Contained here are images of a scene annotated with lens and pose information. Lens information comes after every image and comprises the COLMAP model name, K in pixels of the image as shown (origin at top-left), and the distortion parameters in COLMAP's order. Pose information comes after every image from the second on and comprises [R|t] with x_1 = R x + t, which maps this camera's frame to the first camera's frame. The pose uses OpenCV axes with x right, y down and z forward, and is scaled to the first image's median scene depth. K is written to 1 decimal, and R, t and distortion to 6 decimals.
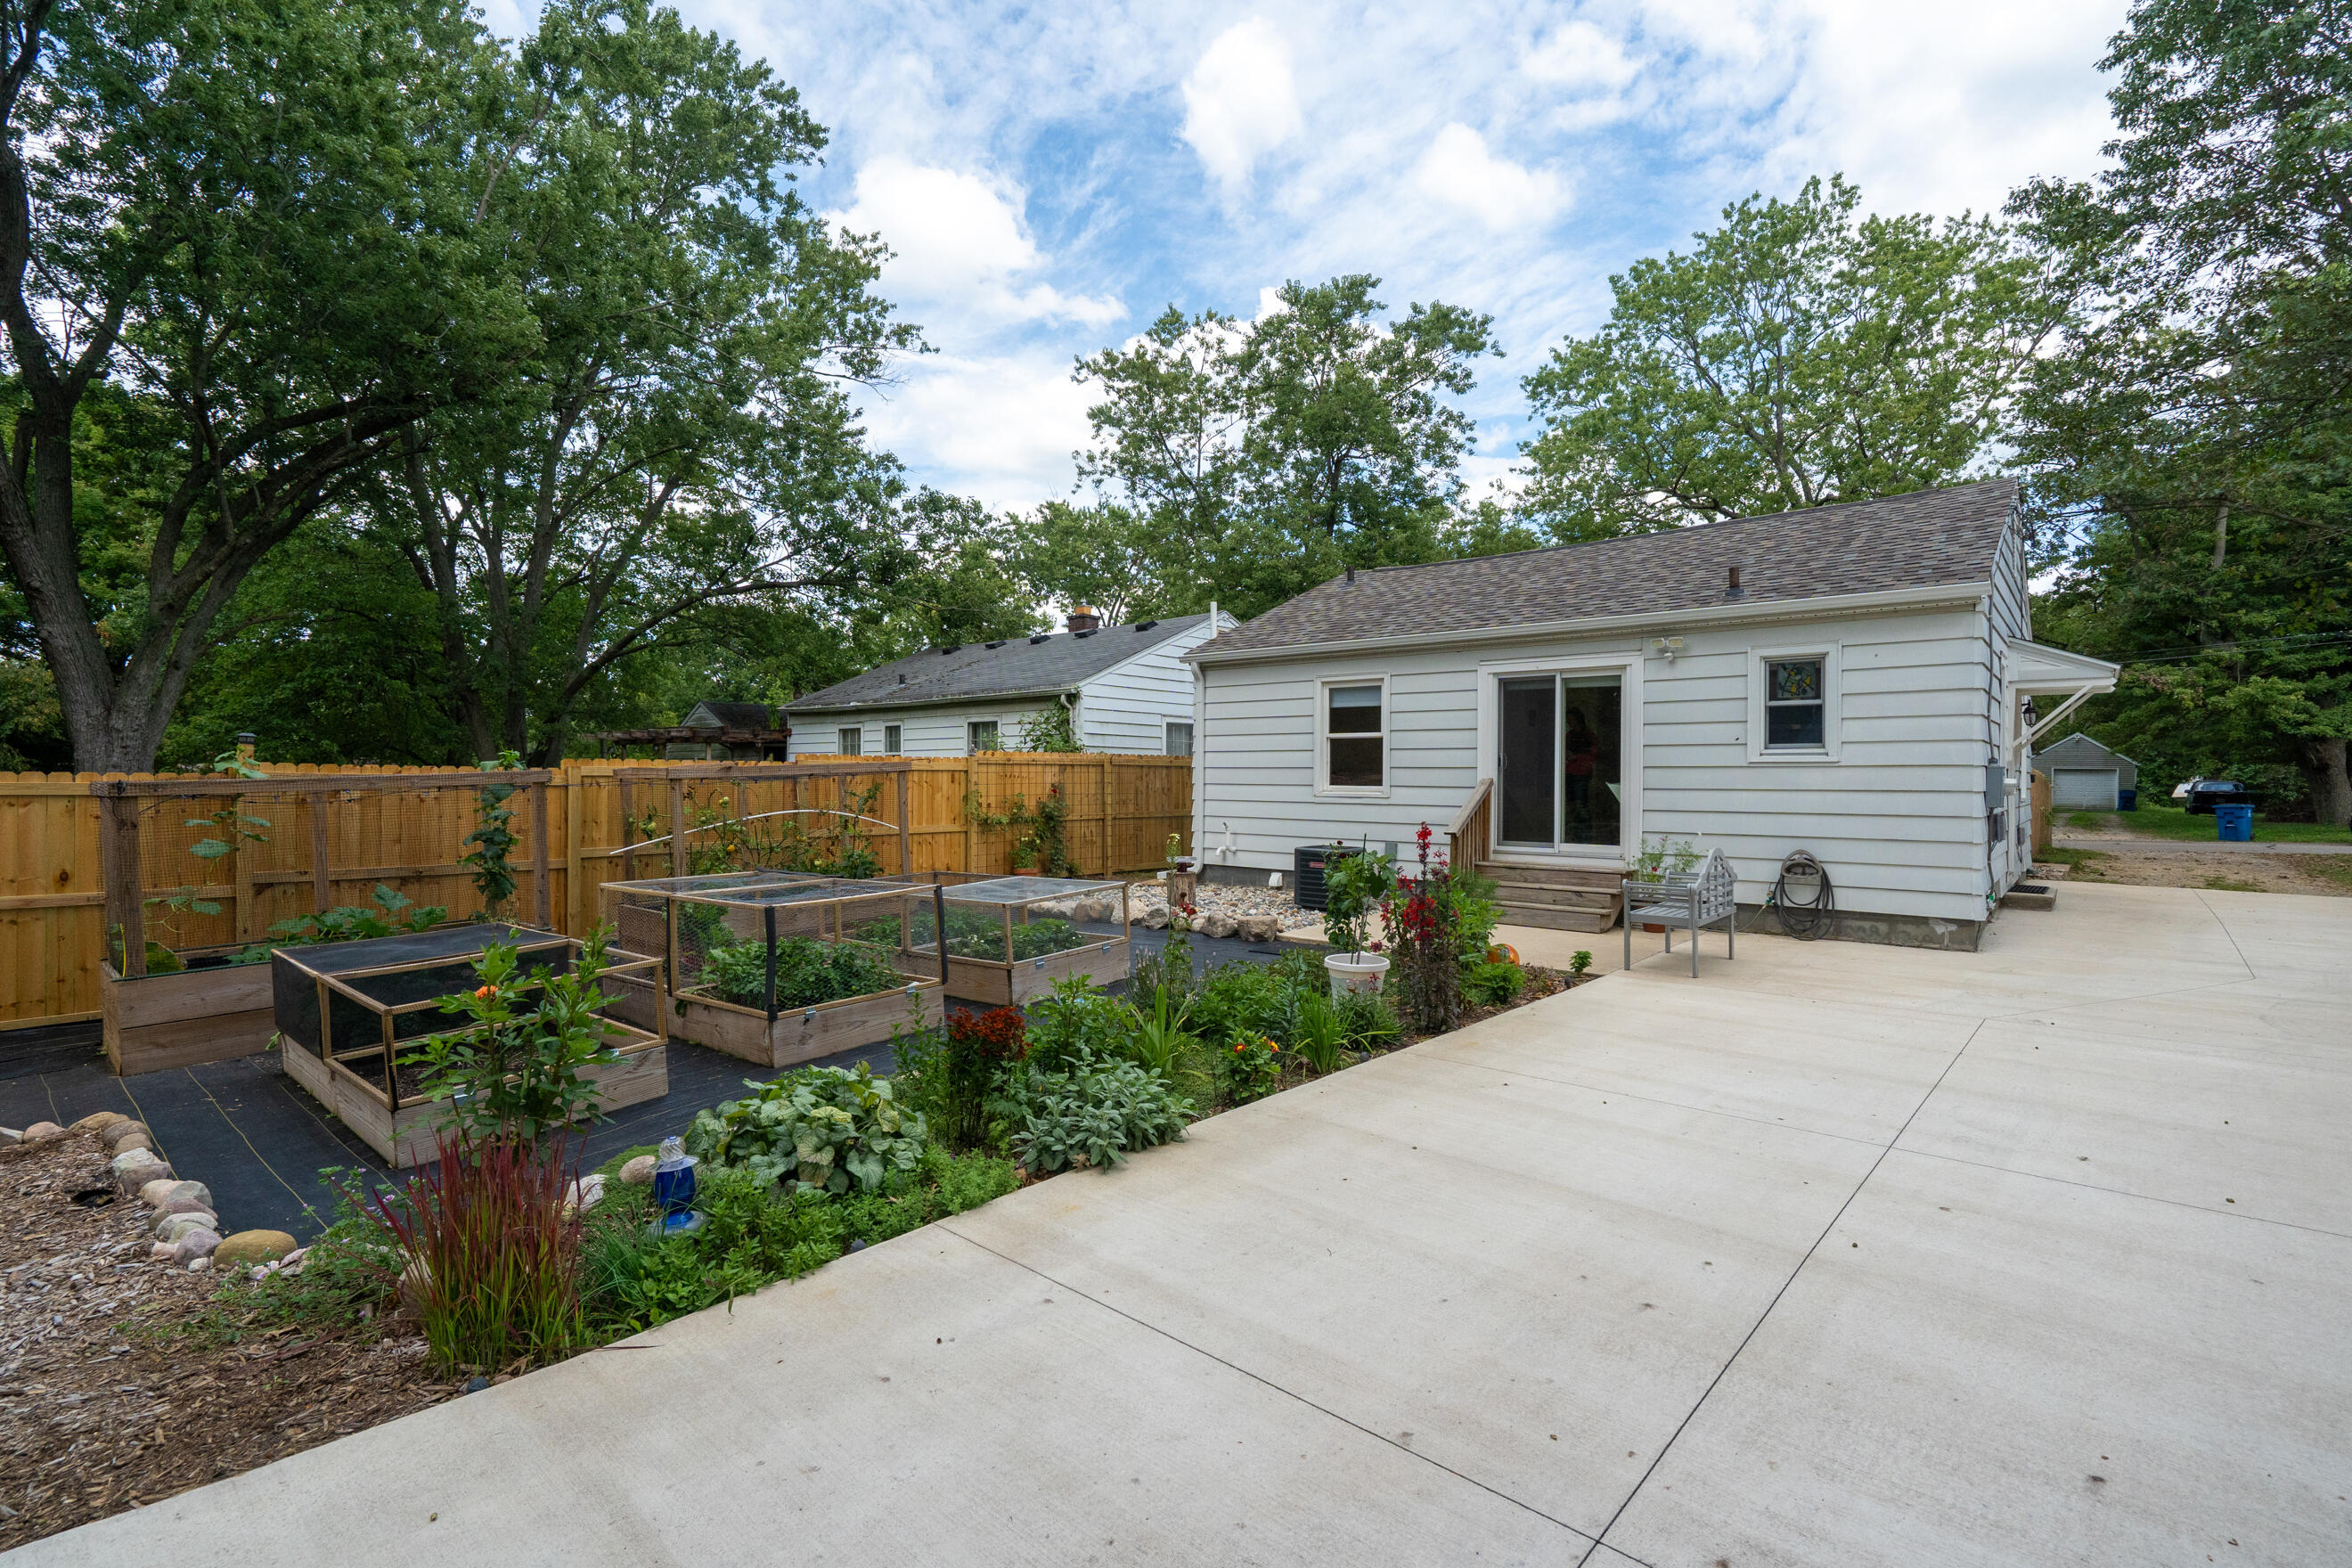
lens RADIAL K [[1083.4, 0, 1161.4], [0, 1083.4, 780.9], [0, 0, 1]] dist [0.000019, 0.000229]
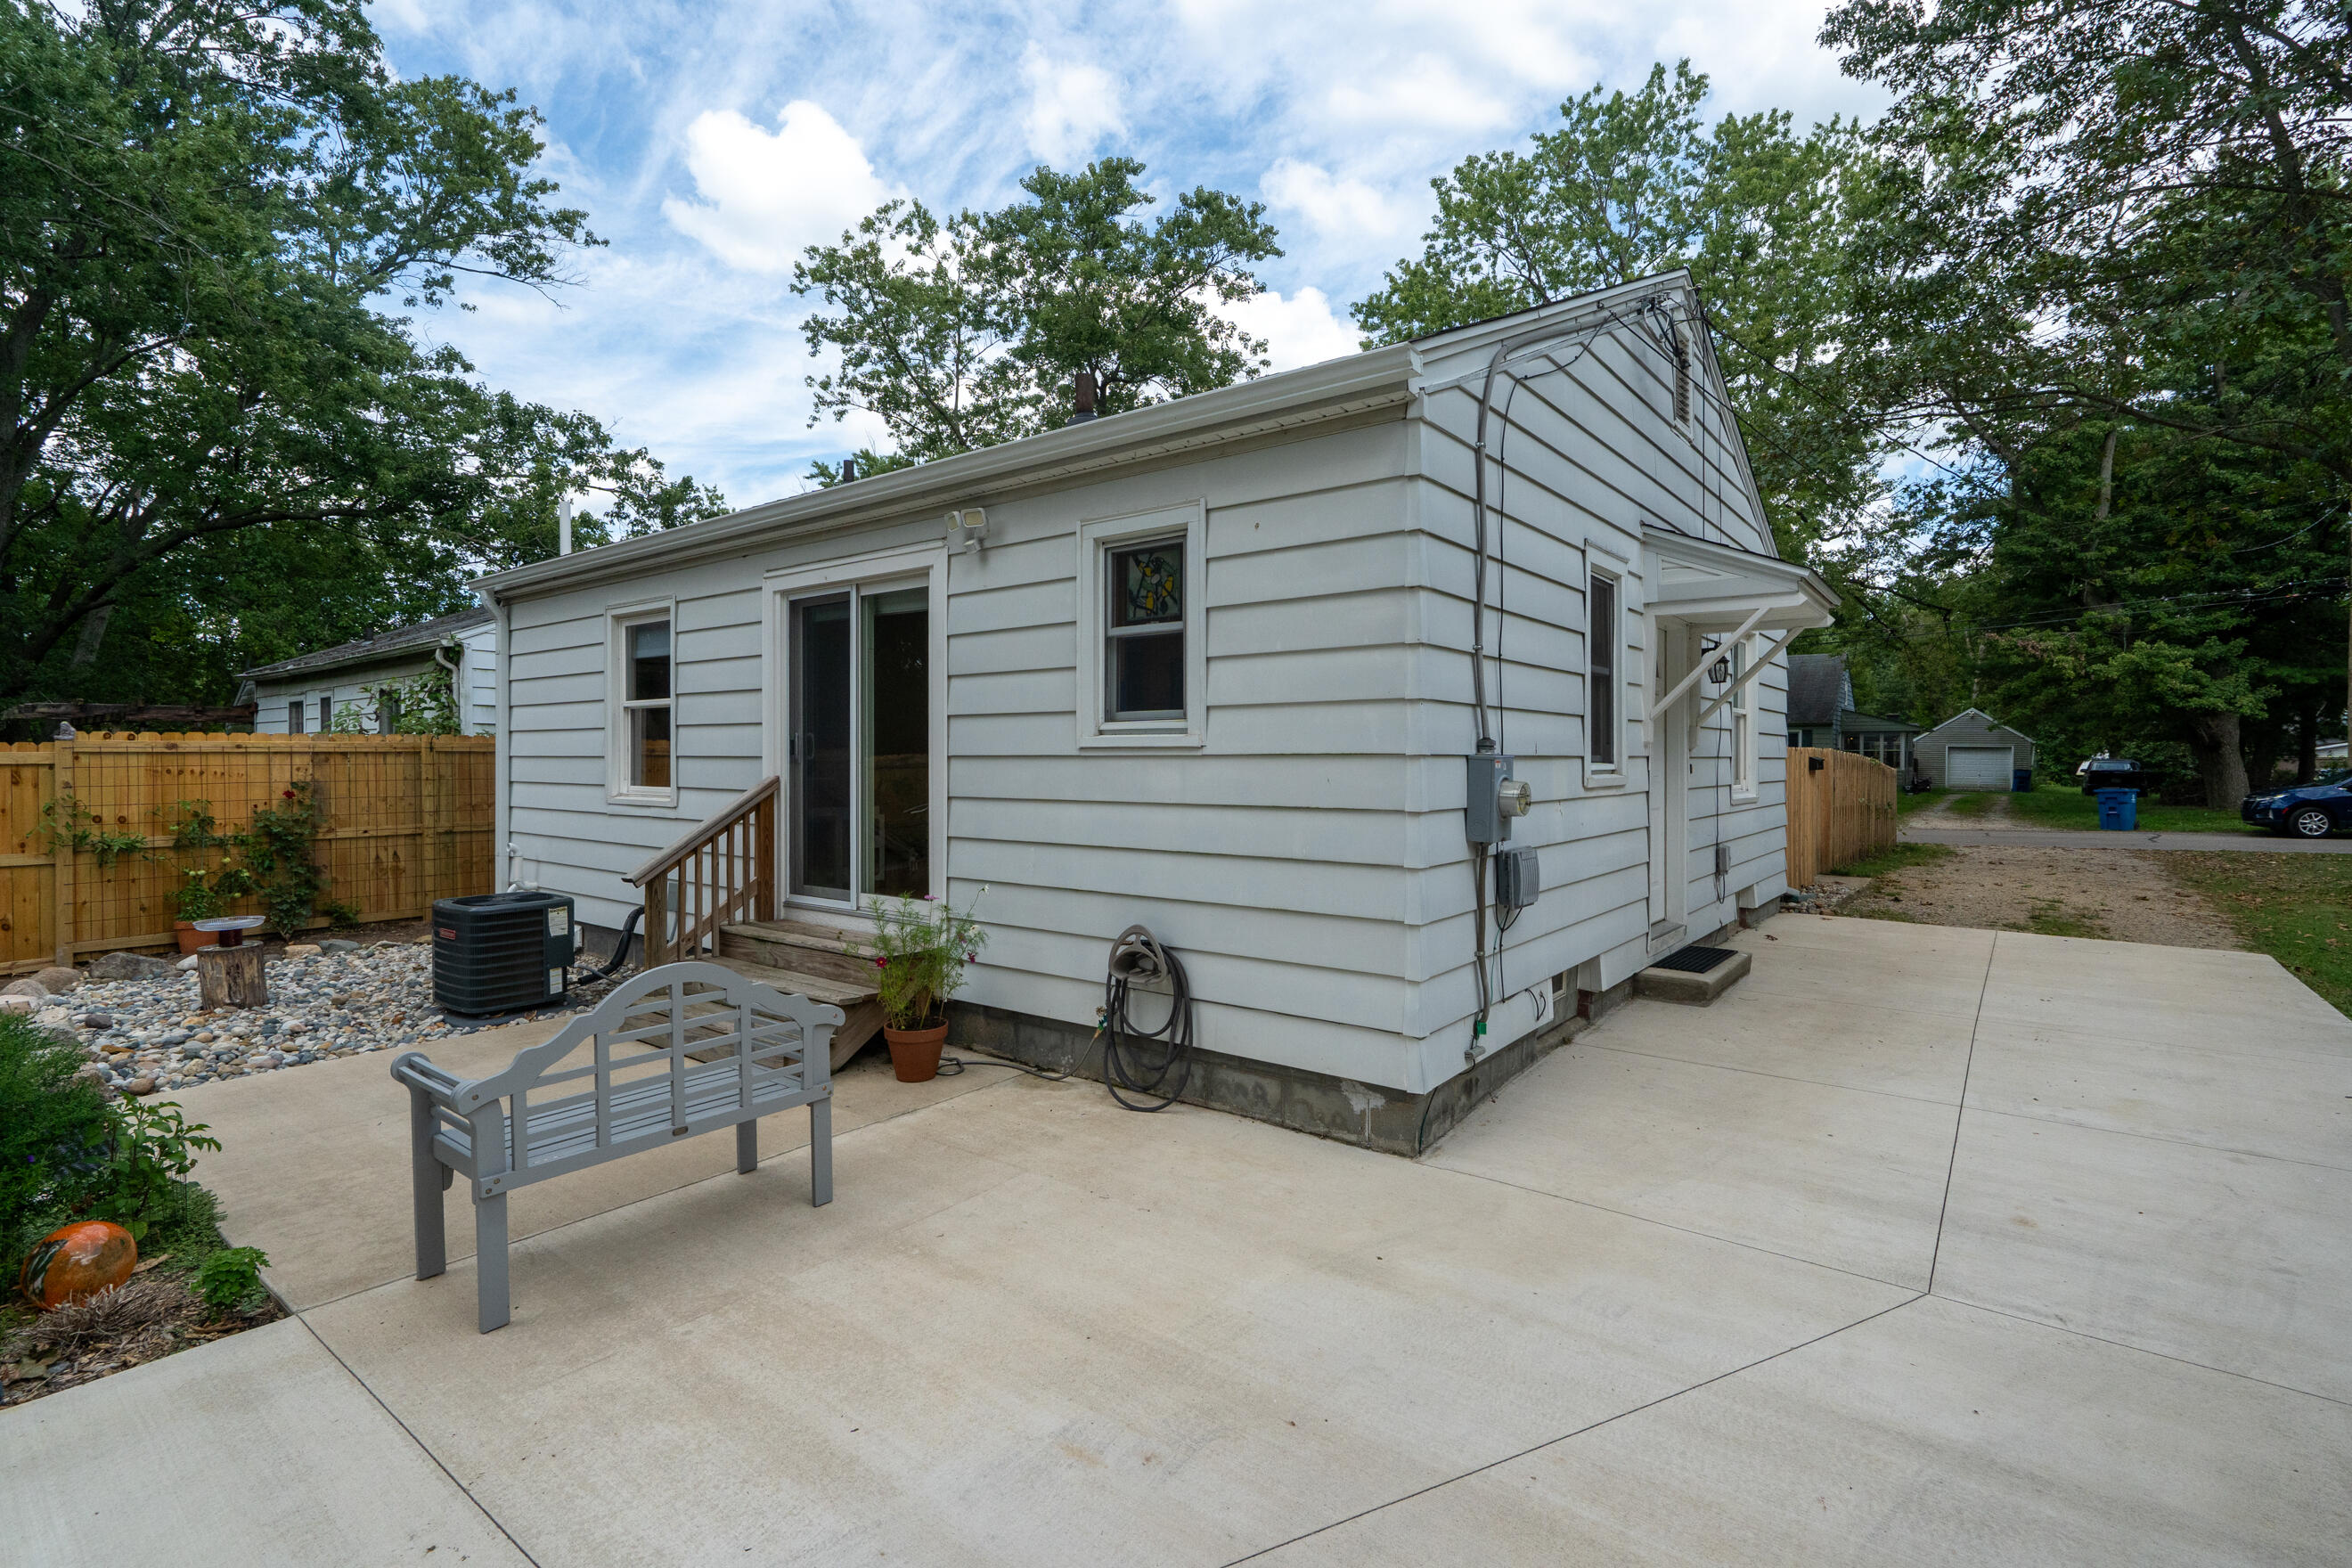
lens RADIAL K [[1090.1, 0, 1174.7], [0, 1090.1, 770.1], [0, 0, 1]] dist [-0.002167, -0.000052]
pose [[0.998744, -0.005335, 0.049813, 0.185066], [0.004939, 0.999955, 0.008083, -0.003529], [-0.049854, -0.007827, 0.998726, 0.159940]]
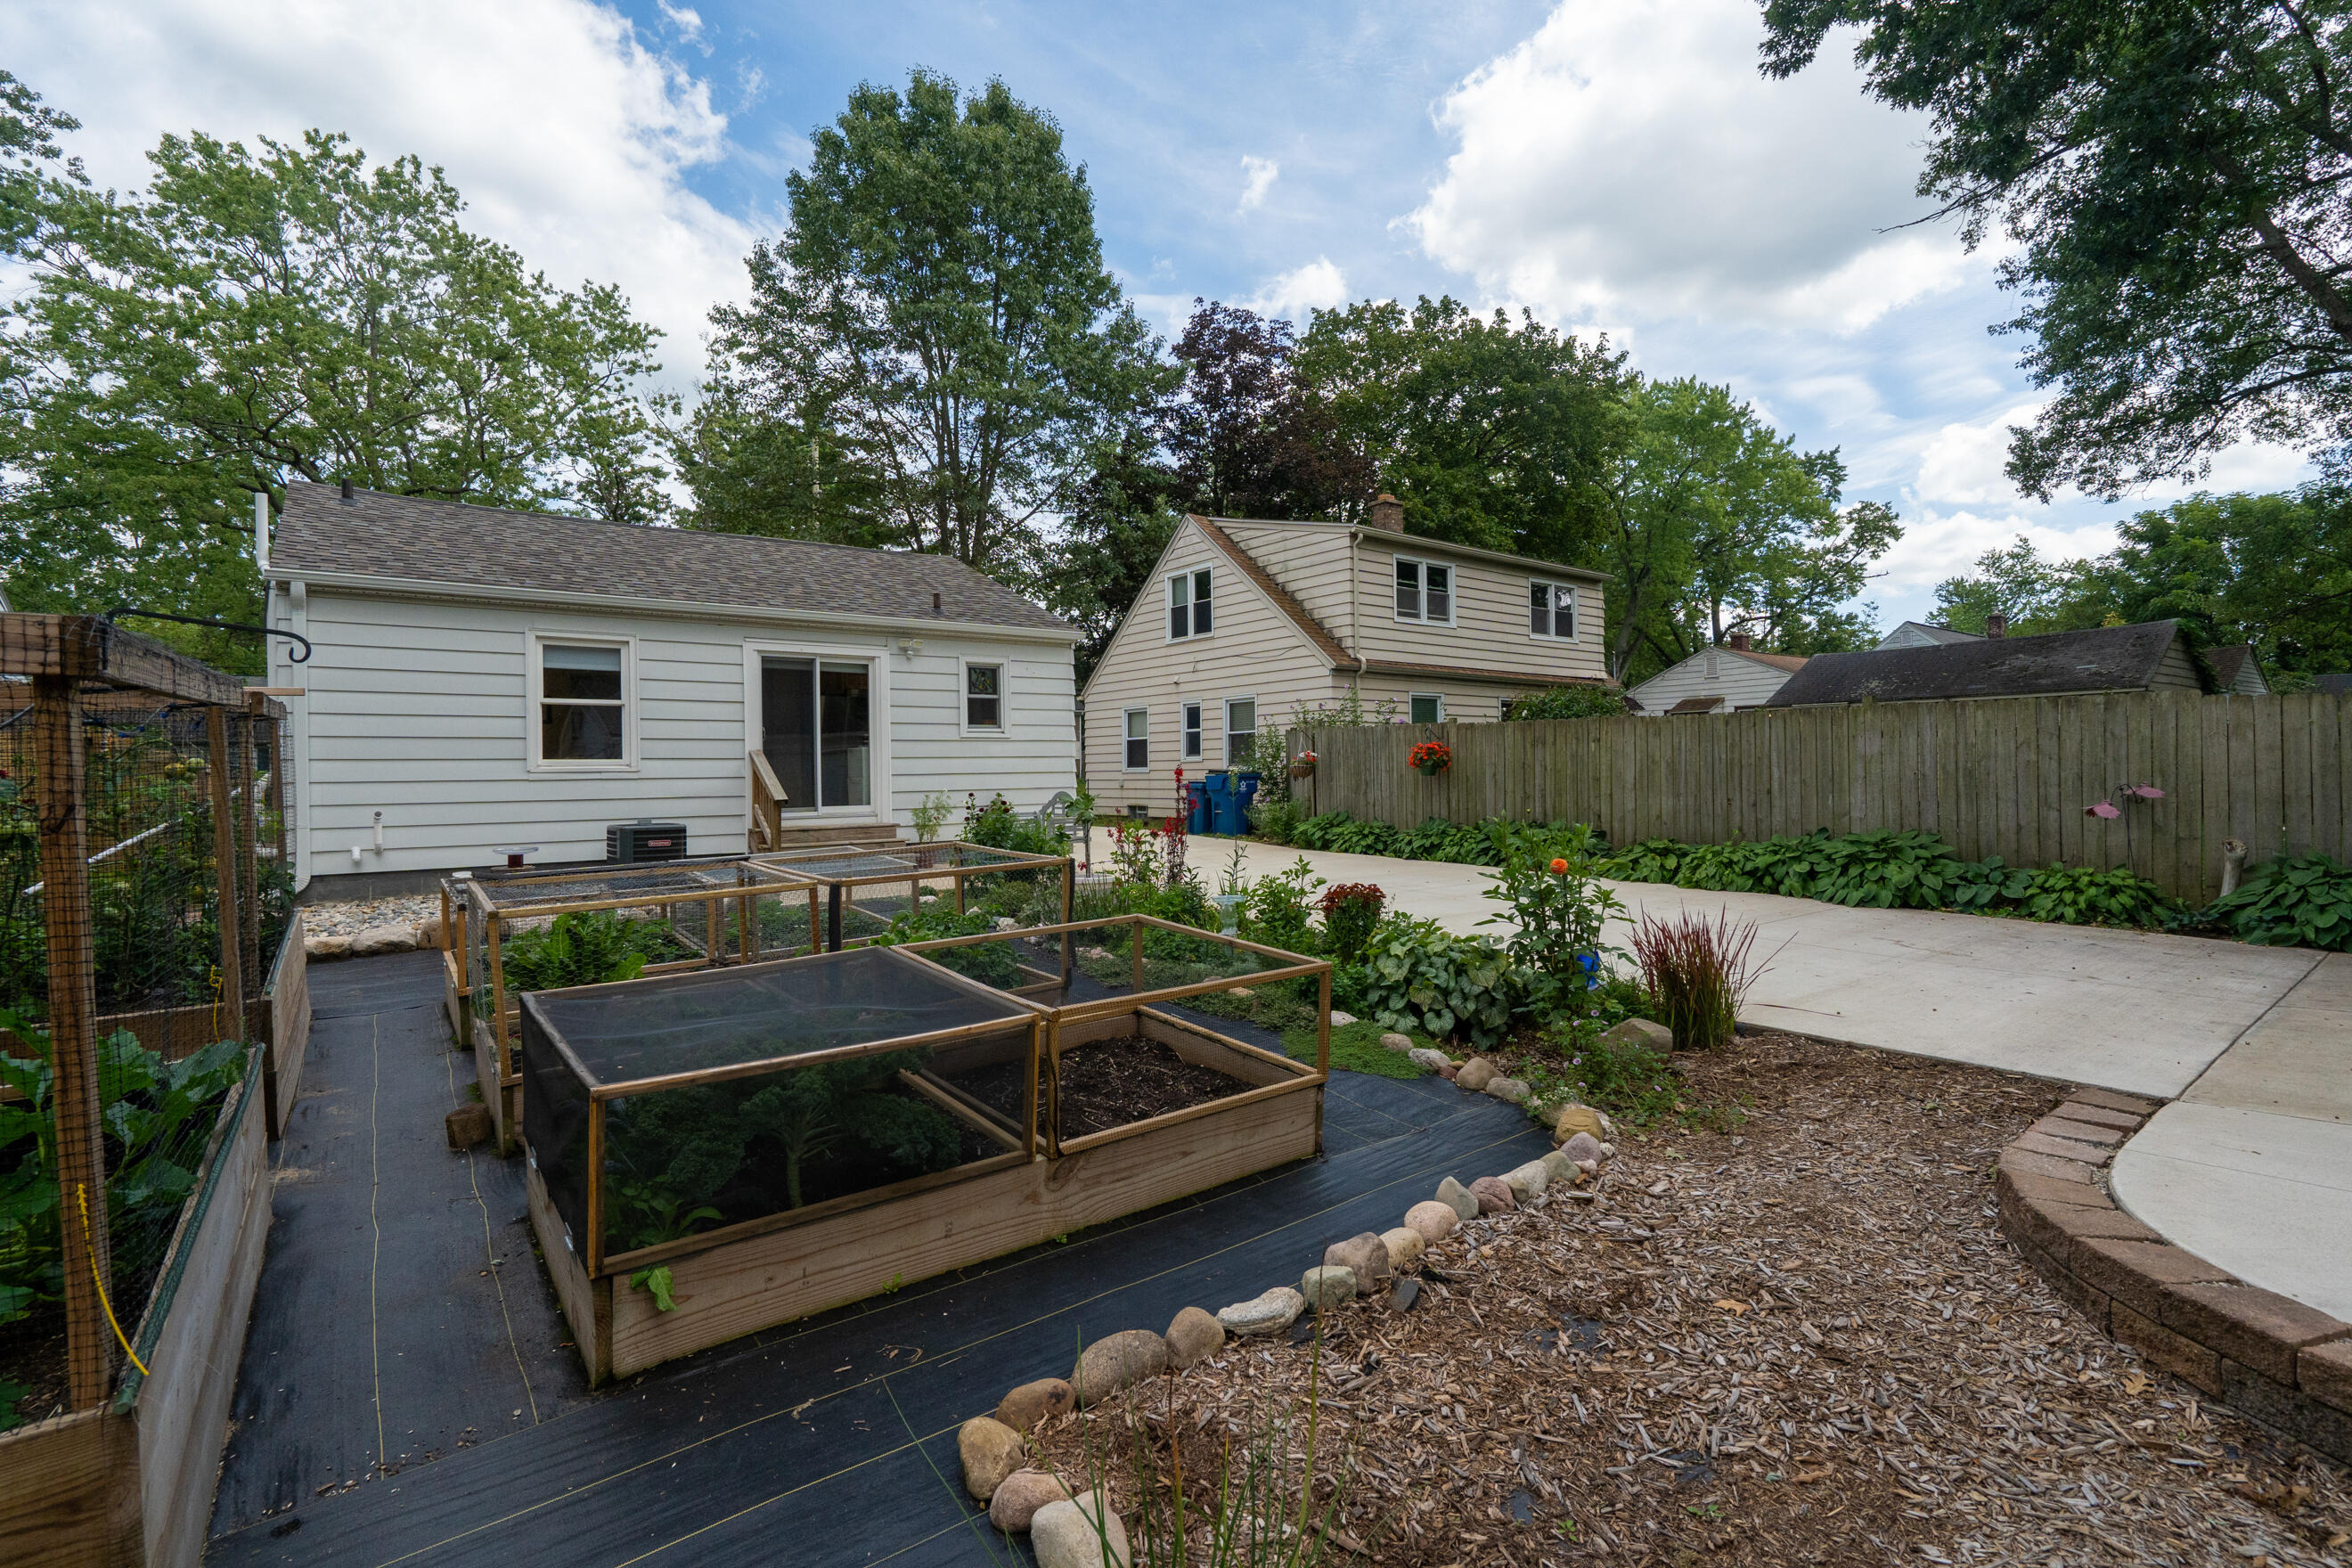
lens RADIAL K [[1065.1, 0, 1195.8], [0, 1065.1, 777.6], [0, 0, 1]] dist [0.012213, 0.000124]
pose [[0.189916, -0.013027, 0.981714, -0.242803], [0.021702, 0.999723, 0.009068, 0.009309], [-0.981560, 0.019583, 0.190147, 0.147892]]
